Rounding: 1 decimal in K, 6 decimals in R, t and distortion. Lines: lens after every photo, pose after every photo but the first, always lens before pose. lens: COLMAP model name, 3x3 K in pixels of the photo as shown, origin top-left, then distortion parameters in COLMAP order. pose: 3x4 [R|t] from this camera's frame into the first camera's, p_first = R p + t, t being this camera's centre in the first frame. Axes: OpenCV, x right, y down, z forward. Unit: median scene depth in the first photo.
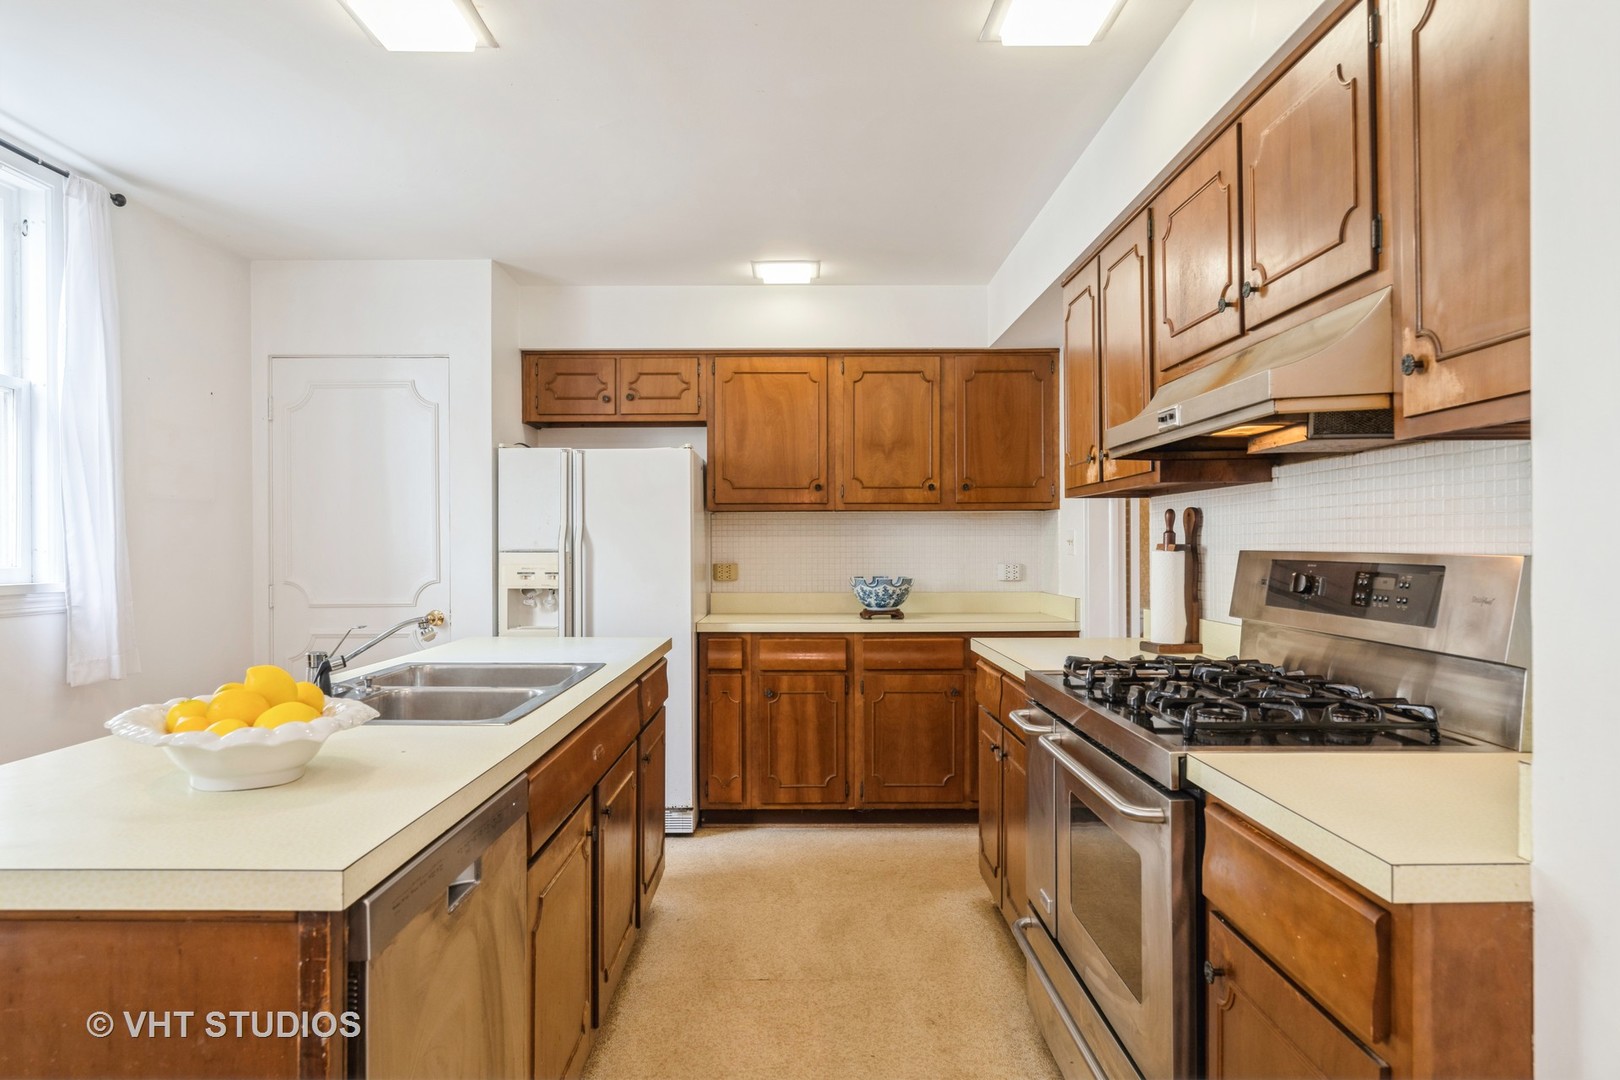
lens RADIAL K [[1004.7, 0, 810.0], [0, 1004.7, 540.0], [0, 0, 1]] dist [0.001864, 0.000211]
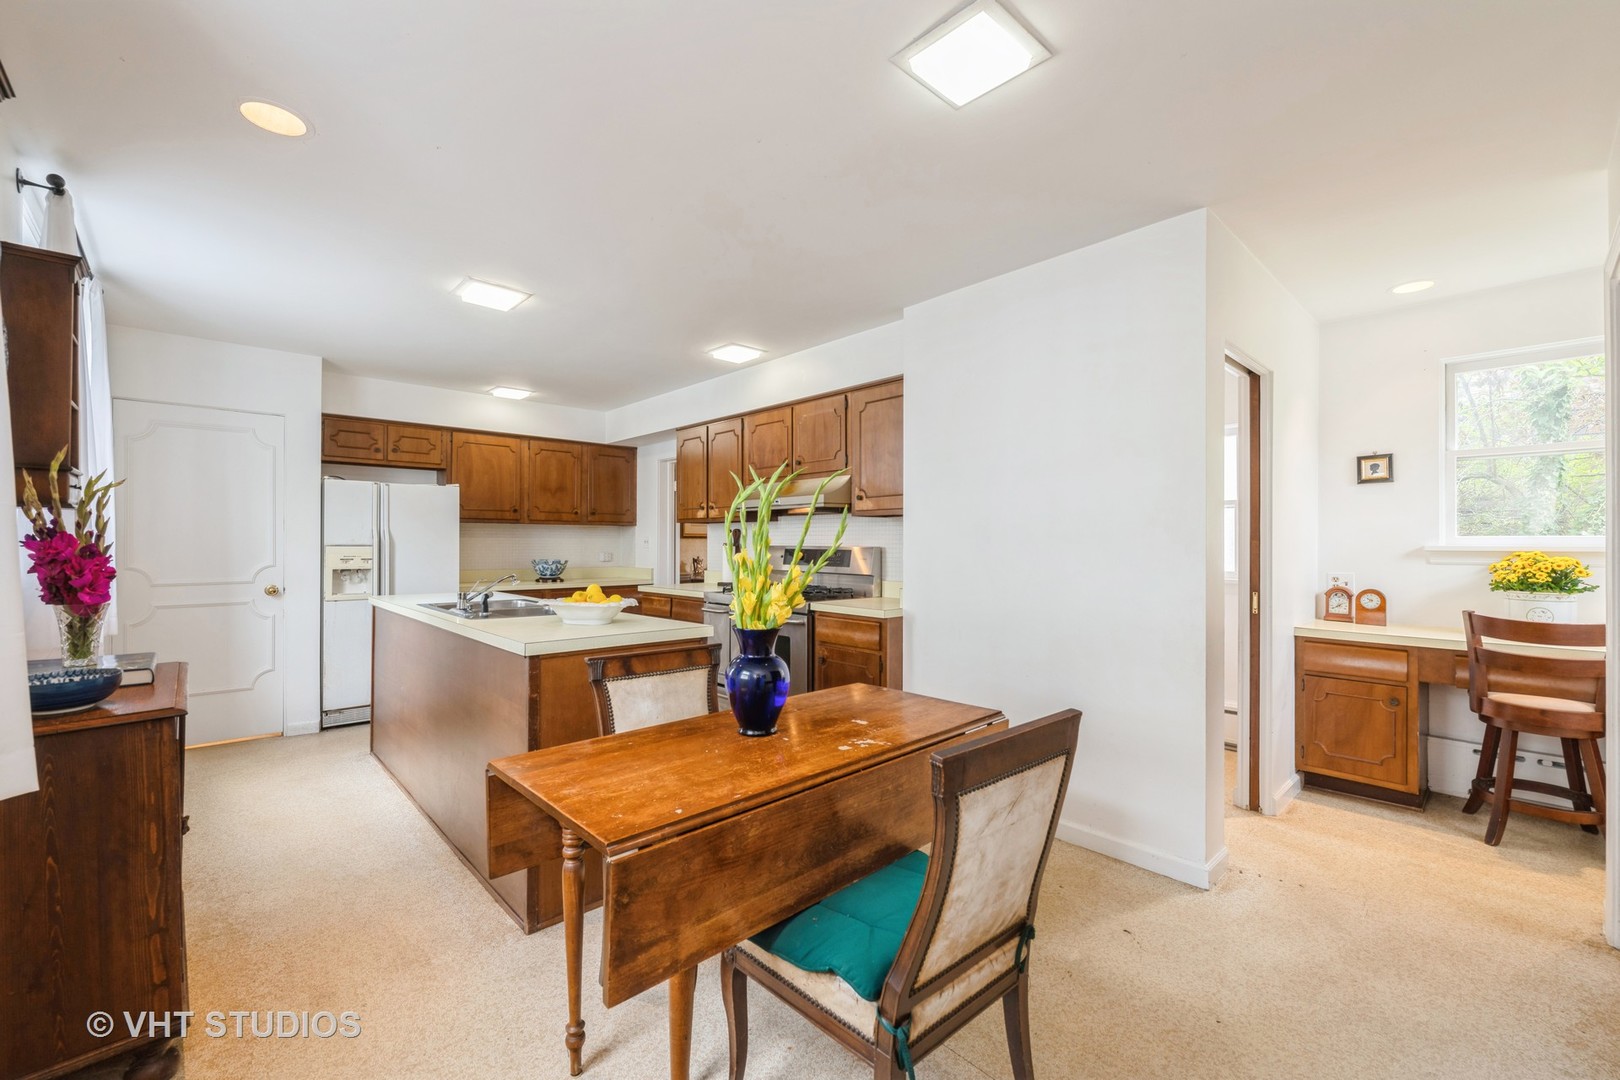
lens RADIAL K [[676.8, 0, 810.0], [0, 676.8, 540.0], [0, 0, 1]] dist [-0.000303, -0.000016]
pose [[0.743439, 0.009182, 0.668741, -0.417990], [-0.009415, 0.999950, -0.003263, -0.000628], [-0.668738, -0.003871, 0.743488, -0.263322]]
